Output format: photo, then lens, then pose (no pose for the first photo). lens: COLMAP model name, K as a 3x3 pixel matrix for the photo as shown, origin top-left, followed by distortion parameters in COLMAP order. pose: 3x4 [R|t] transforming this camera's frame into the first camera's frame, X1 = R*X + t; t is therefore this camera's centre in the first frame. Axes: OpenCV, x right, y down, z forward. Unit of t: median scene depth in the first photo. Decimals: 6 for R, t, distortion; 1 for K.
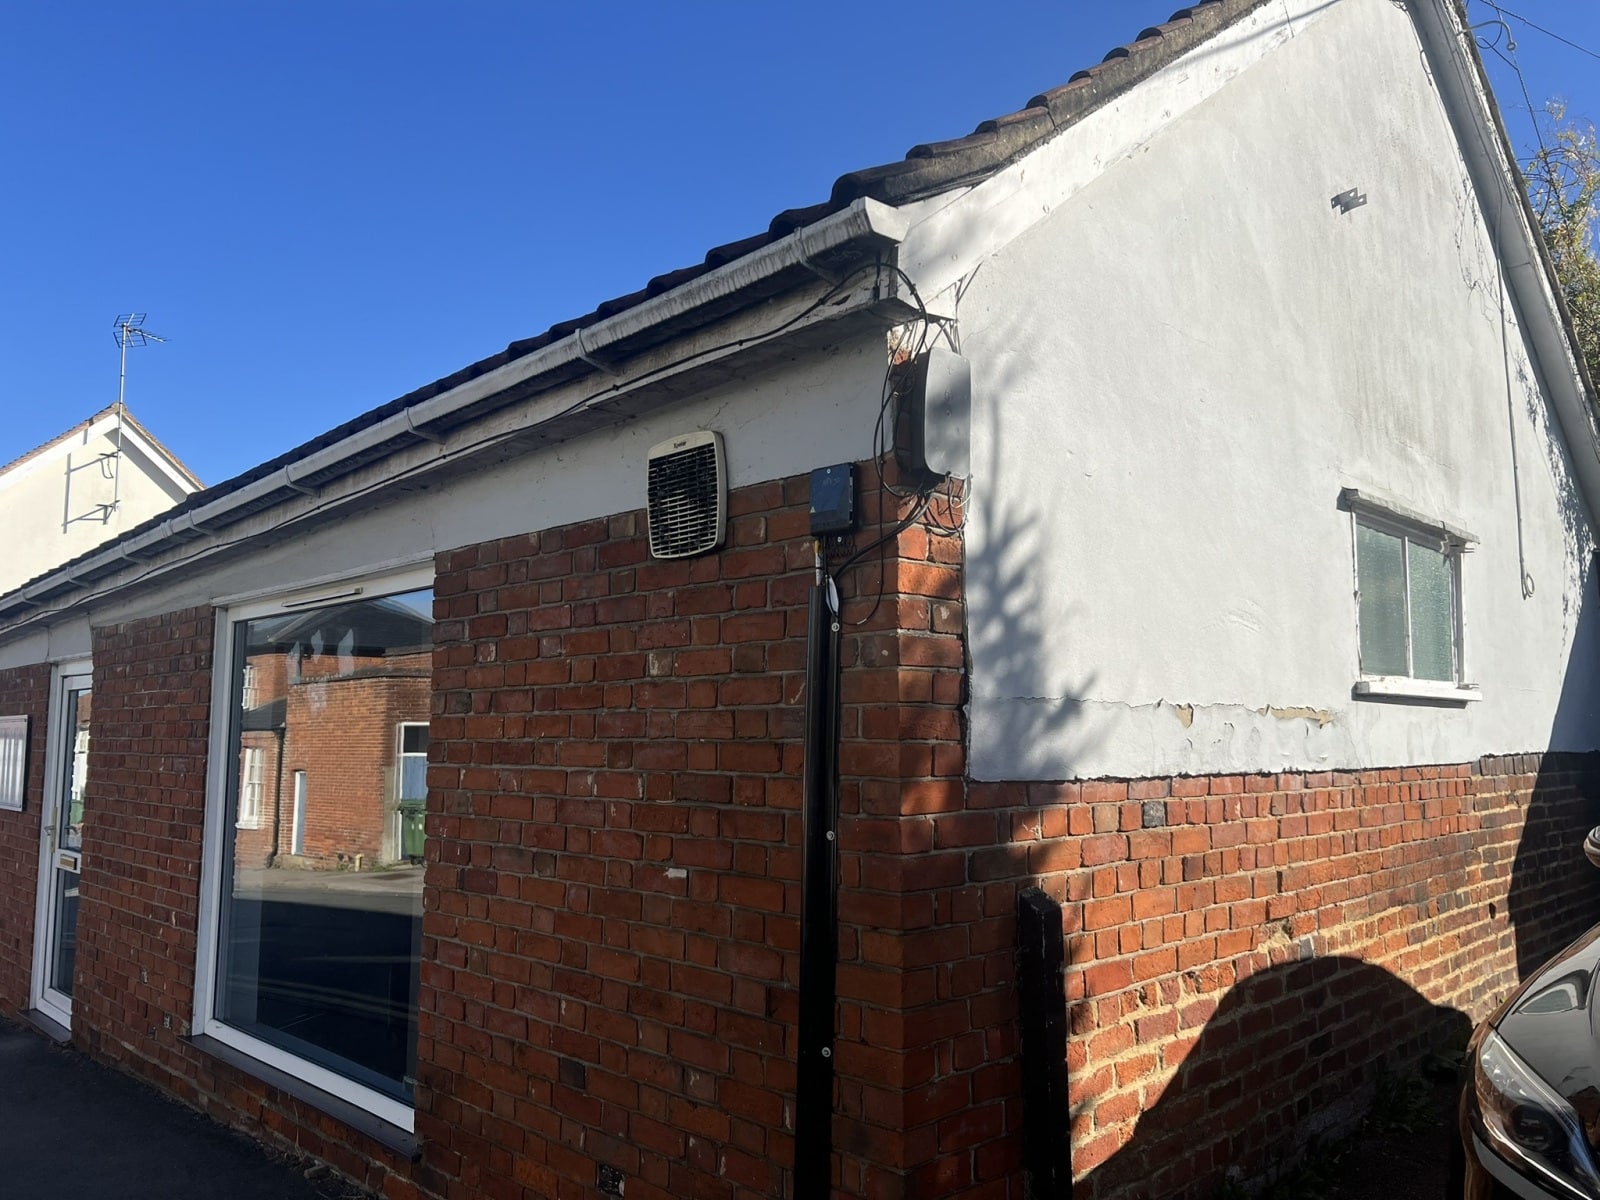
lens RADIAL K [[1193.7, 0, 789.3], [0, 1193.7, 621.7], [0, 0, 1]] dist [0.061108, -0.074783]
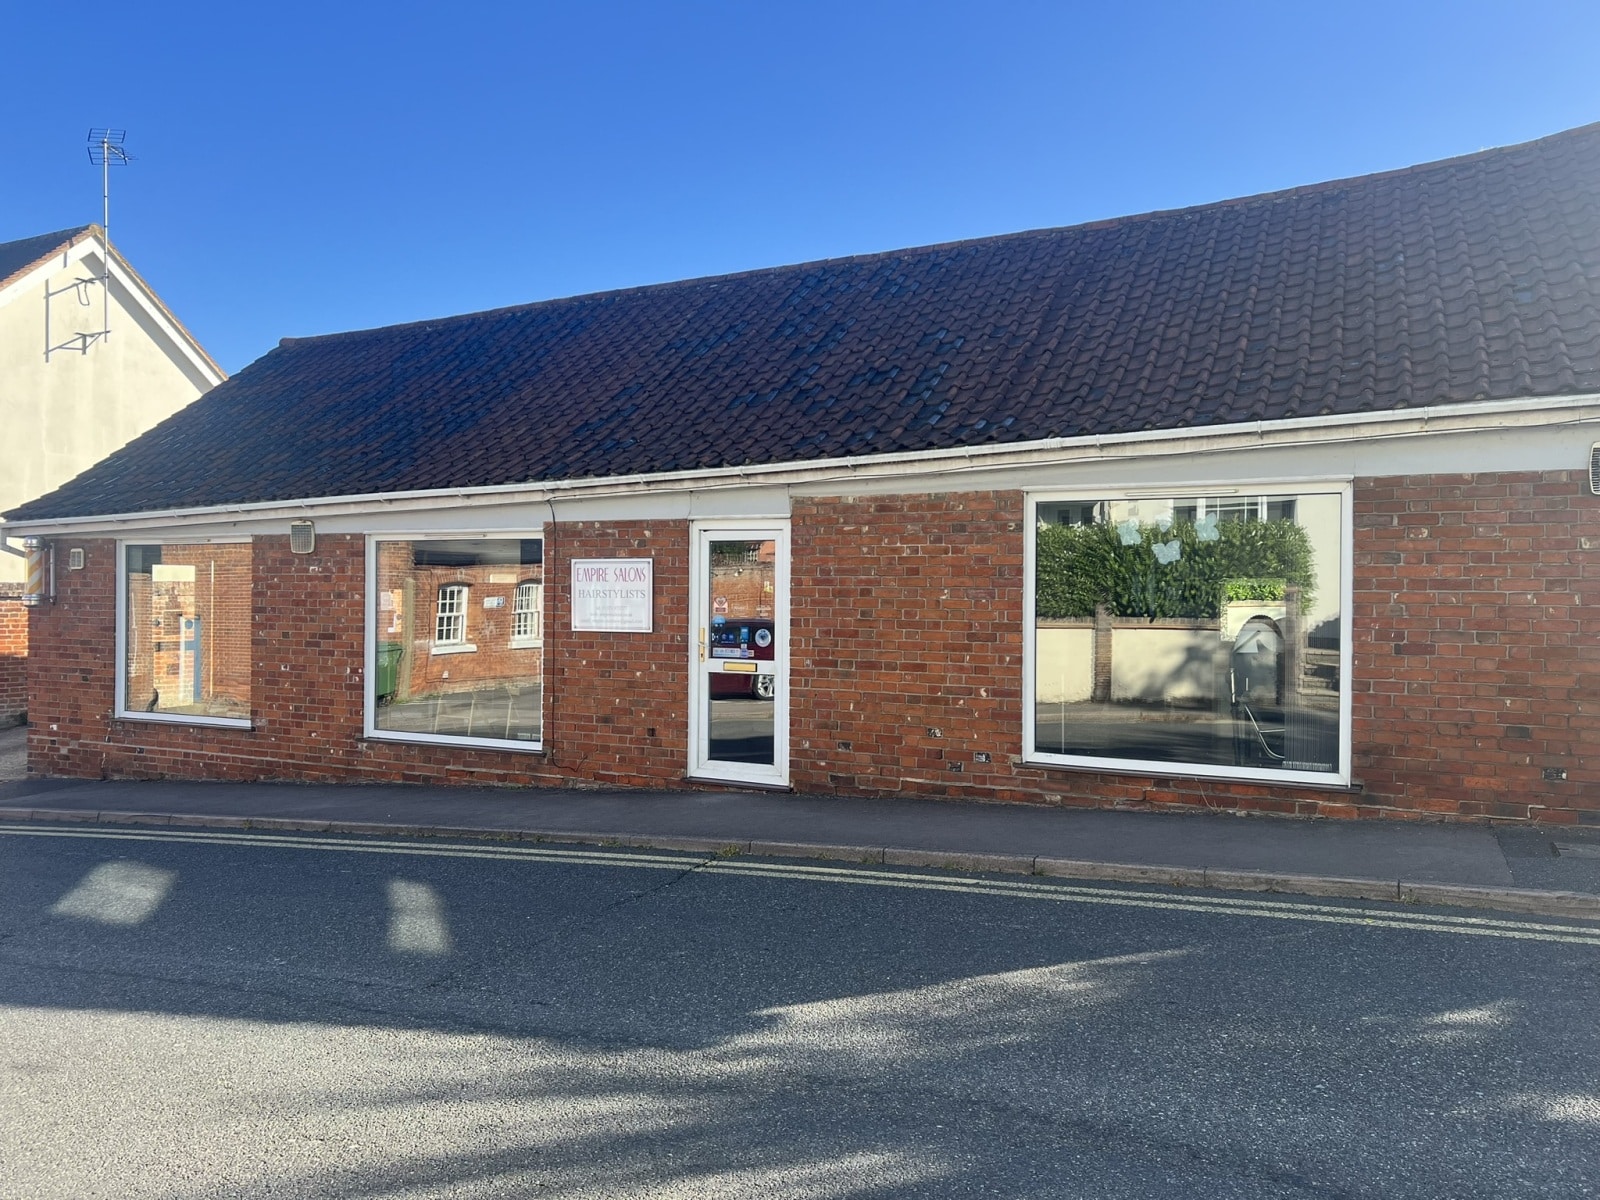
lens RADIAL K [[1198.4, 0, 813.1], [0, 1198.4, 595.0], [0, 0, 1]] dist [0.065723, -0.084561]
pose [[0.949775, 0.007742, 0.312838, -1.837579], [-0.038616, 0.994953, 0.092616, -0.018039], [-0.310542, -0.100045, 0.945280, -0.565839]]
